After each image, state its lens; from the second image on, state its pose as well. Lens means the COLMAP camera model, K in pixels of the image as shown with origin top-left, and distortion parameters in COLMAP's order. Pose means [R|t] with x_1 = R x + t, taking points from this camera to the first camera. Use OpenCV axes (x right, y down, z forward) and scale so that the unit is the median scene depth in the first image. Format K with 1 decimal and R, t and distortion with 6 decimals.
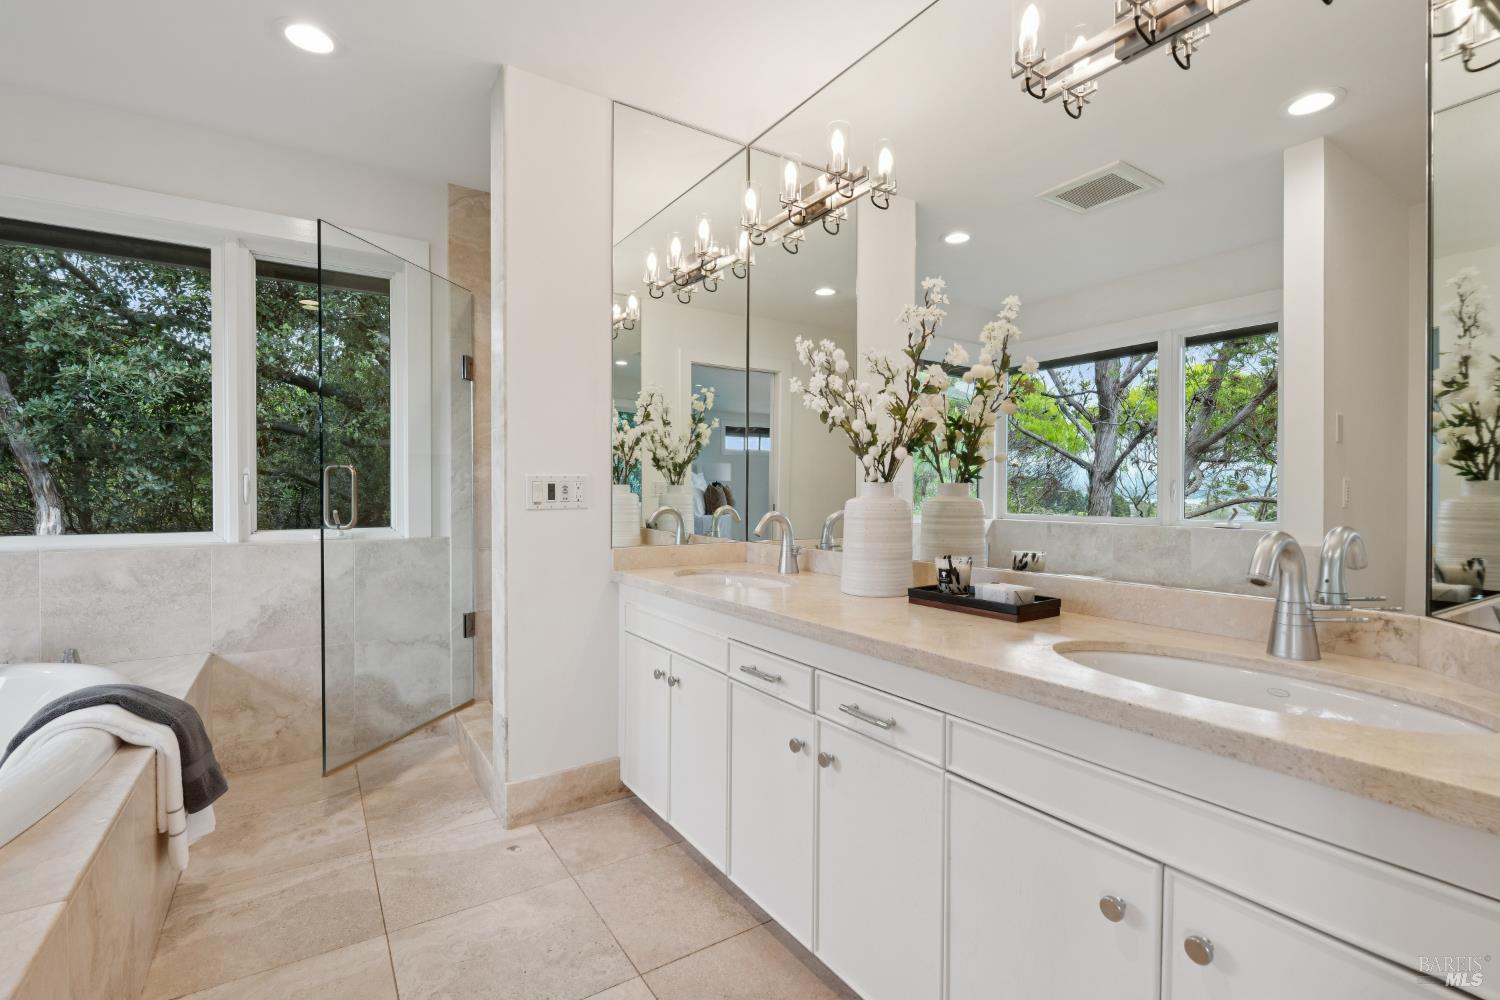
lens RADIAL K [[679.9, 0, 751.5], [0, 679.9, 504.4], [0, 0, 1]] dist [-0.002861, -0.000948]
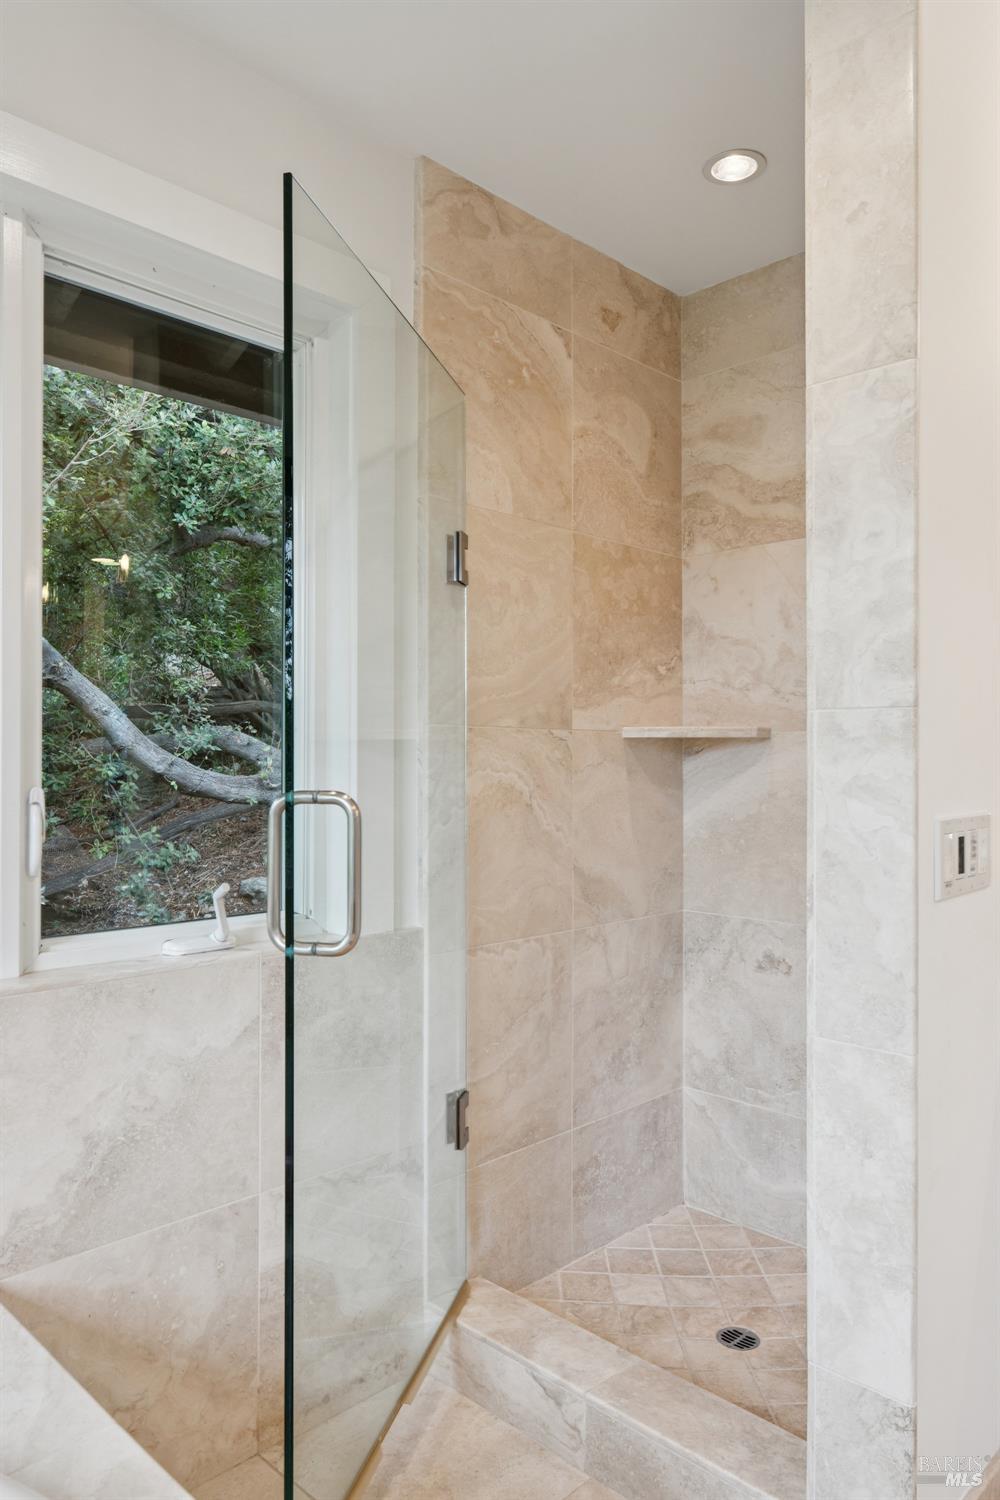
lens RADIAL K [[1044.5, 0, 500.0], [0, 1044.5, 750.0], [0, 0, 1]] dist [0.000784, 0.004158]
pose [[0.979066, 0.000858, 0.203542, -0.595605], [0.003944, 0.999723, -0.023185, -0.060186], [-0.203505, 0.023503, 0.978792, 0.338501]]
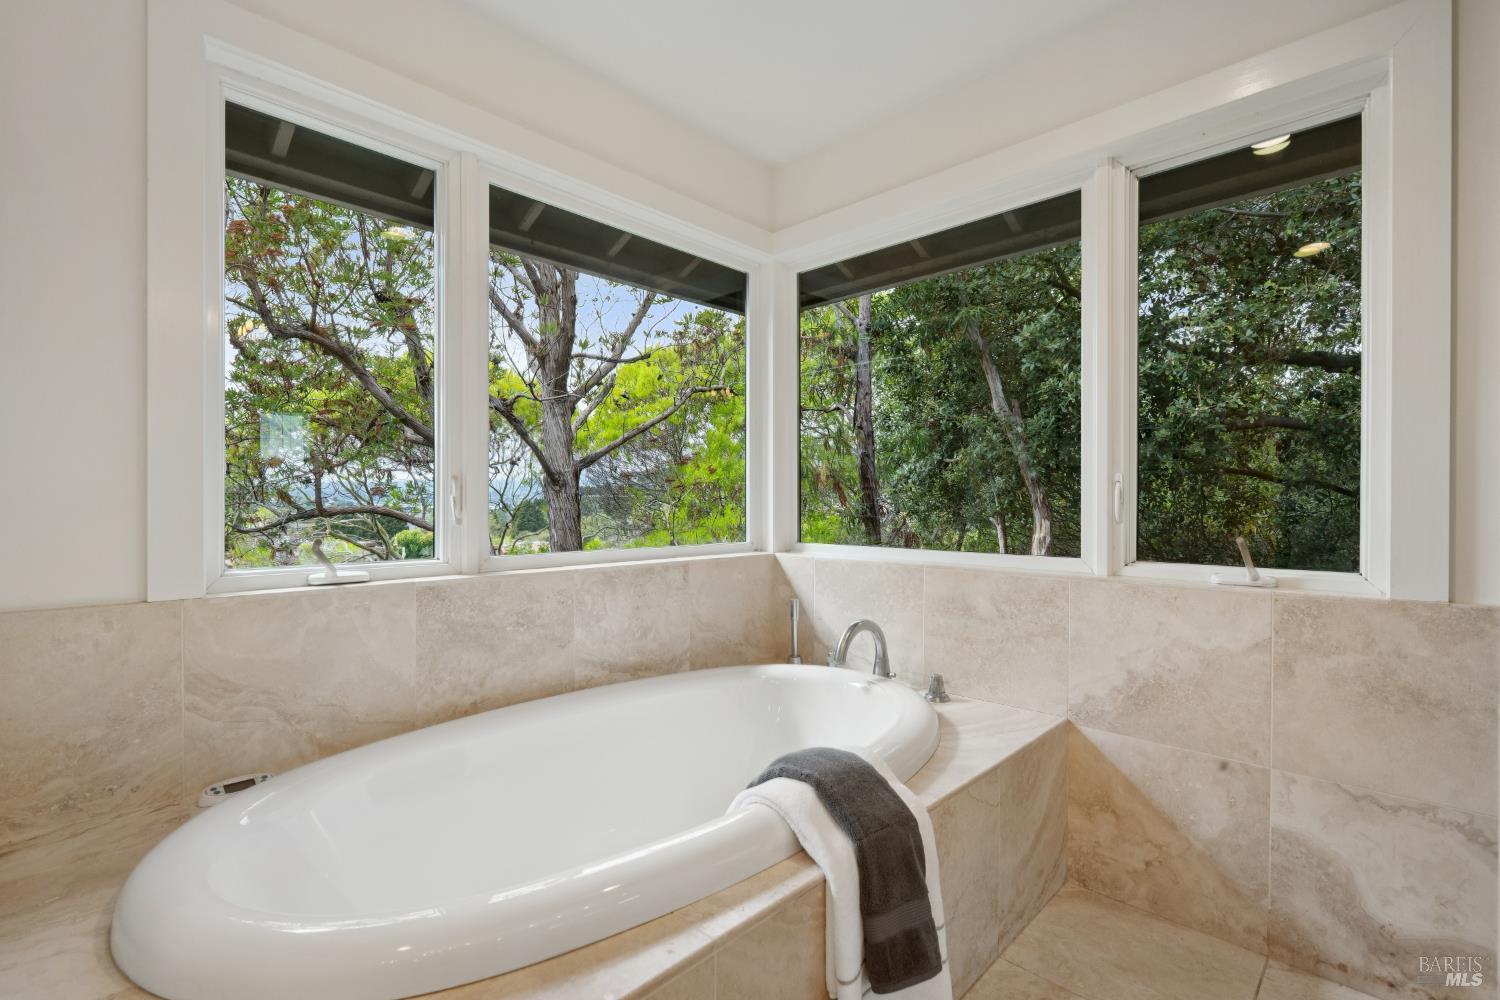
lens RADIAL K [[679.9, 0, 751.5], [0, 679.9, 504.4], [0, 0, 1]] dist [-0.002861, -0.000948]
pose [[0.226135, 0.001637, -0.974095, -0.130263], [-0.018464, 0.999826, -0.002606, -0.011443], [0.973921, 0.018575, 0.226125, 0.454327]]
